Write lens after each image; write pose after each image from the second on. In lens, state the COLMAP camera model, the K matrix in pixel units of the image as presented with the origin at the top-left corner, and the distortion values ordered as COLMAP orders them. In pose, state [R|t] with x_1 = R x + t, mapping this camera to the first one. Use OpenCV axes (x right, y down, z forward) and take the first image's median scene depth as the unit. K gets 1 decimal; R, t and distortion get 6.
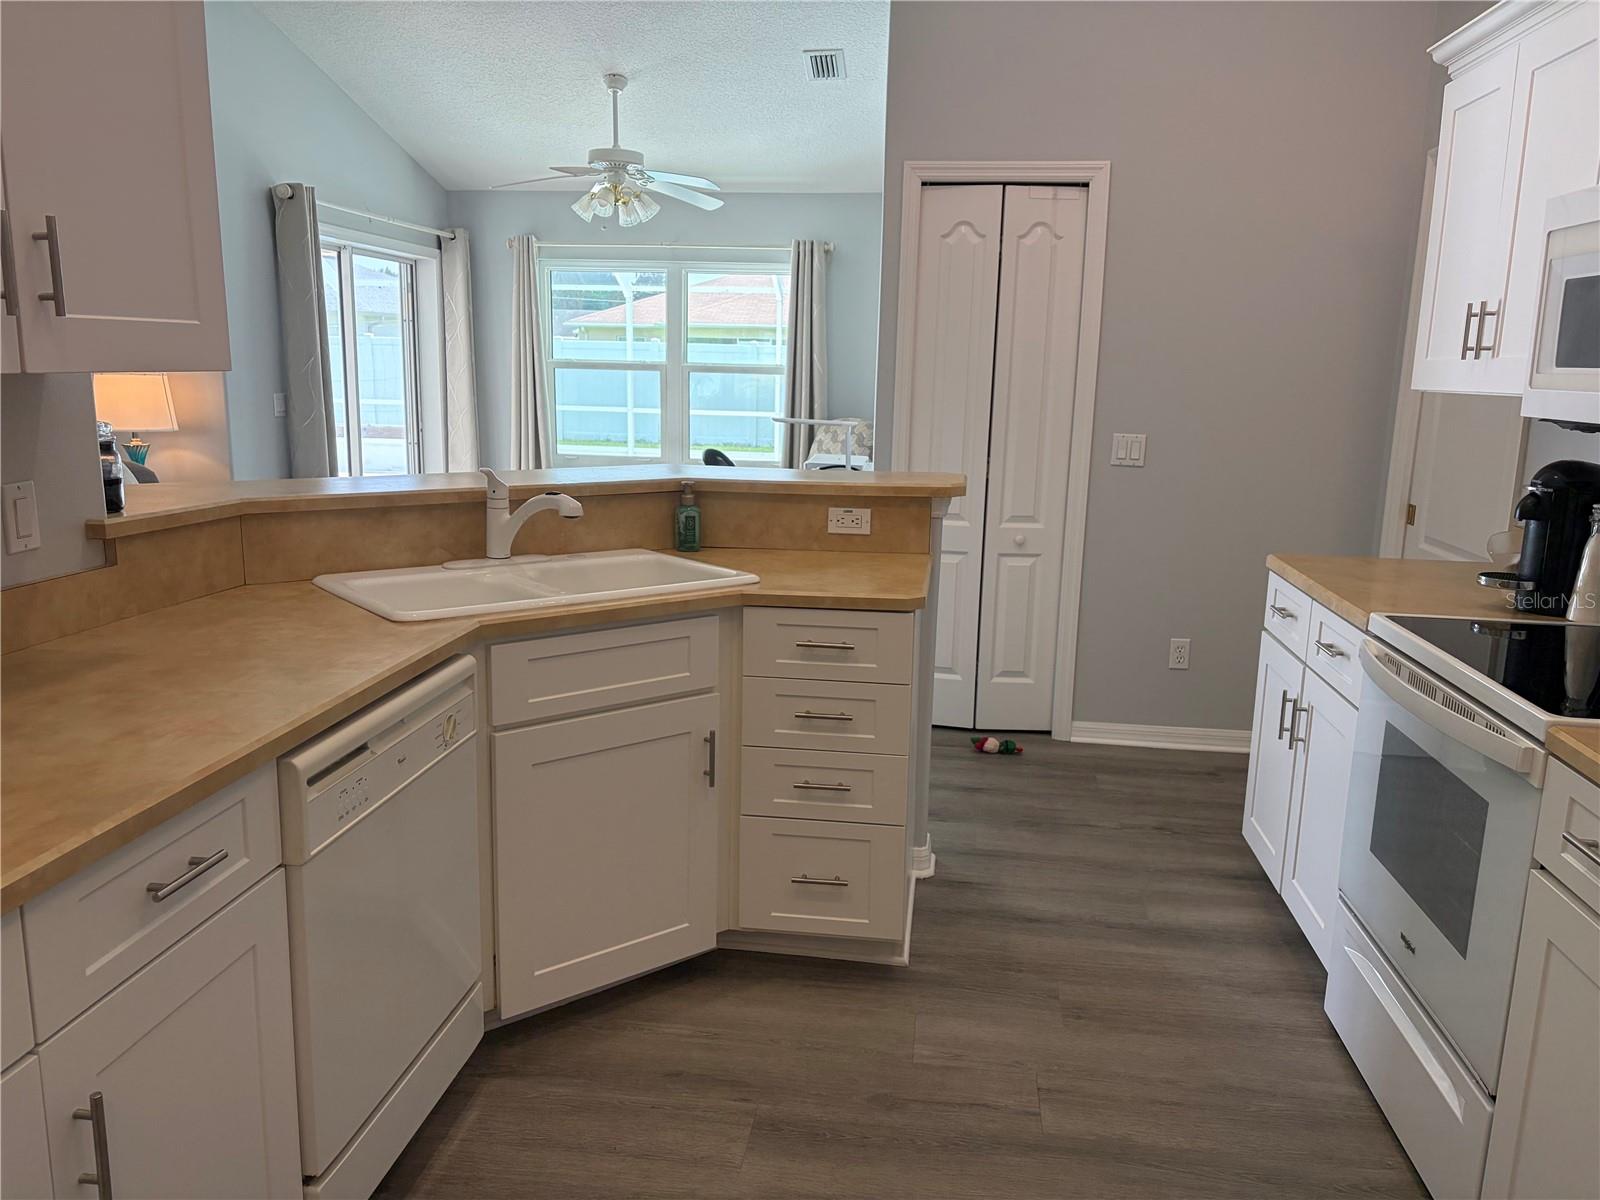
lens RADIAL K [[1208.0, 0, 794.6], [0, 1208.0, 599.2], [0, 0, 1]] dist [0.039190, -0.025966]
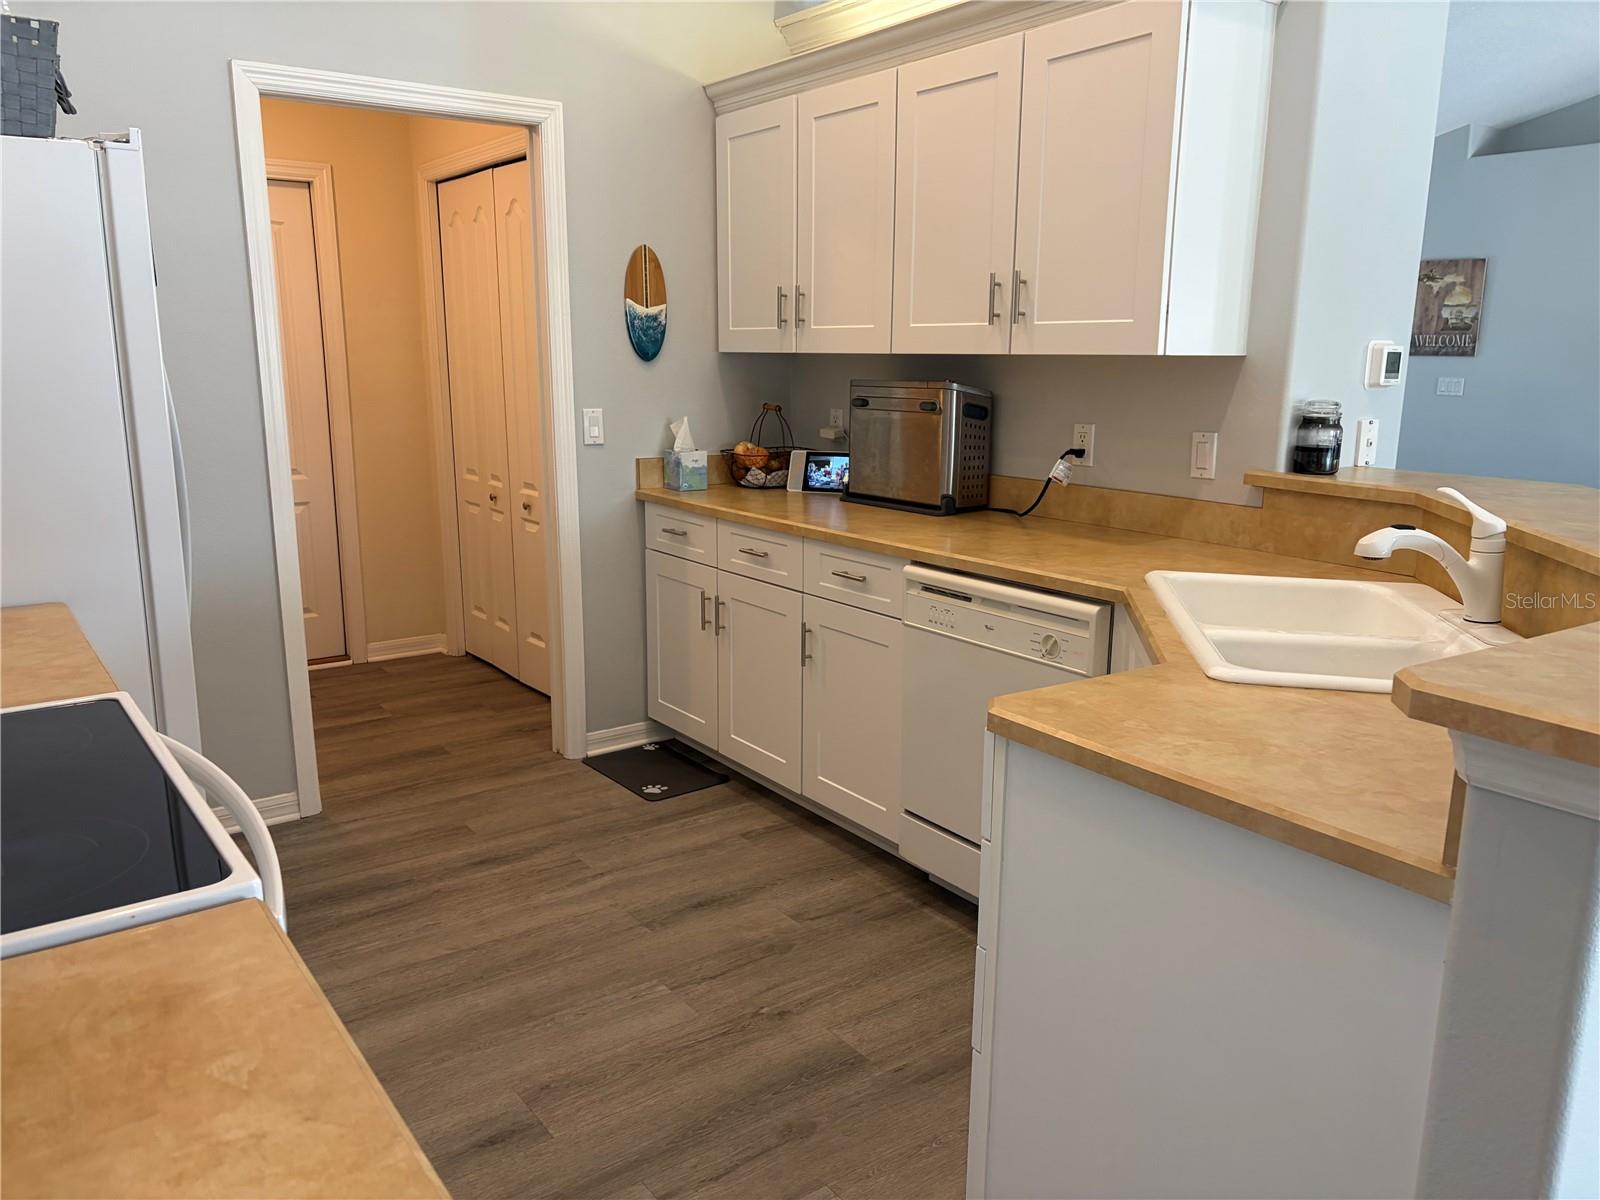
lens RADIAL K [[1208.0, 0, 791.4], [0, 1208.0, 596.4], [0, 0, 1]] dist [0.039190, -0.025966]
pose [[-0.729631, 0.115419, -0.674031, 0.705645], [-0.153856, 0.932677, 0.326256, -0.290023], [0.666309, 0.341750, -0.662751, 1.575227]]
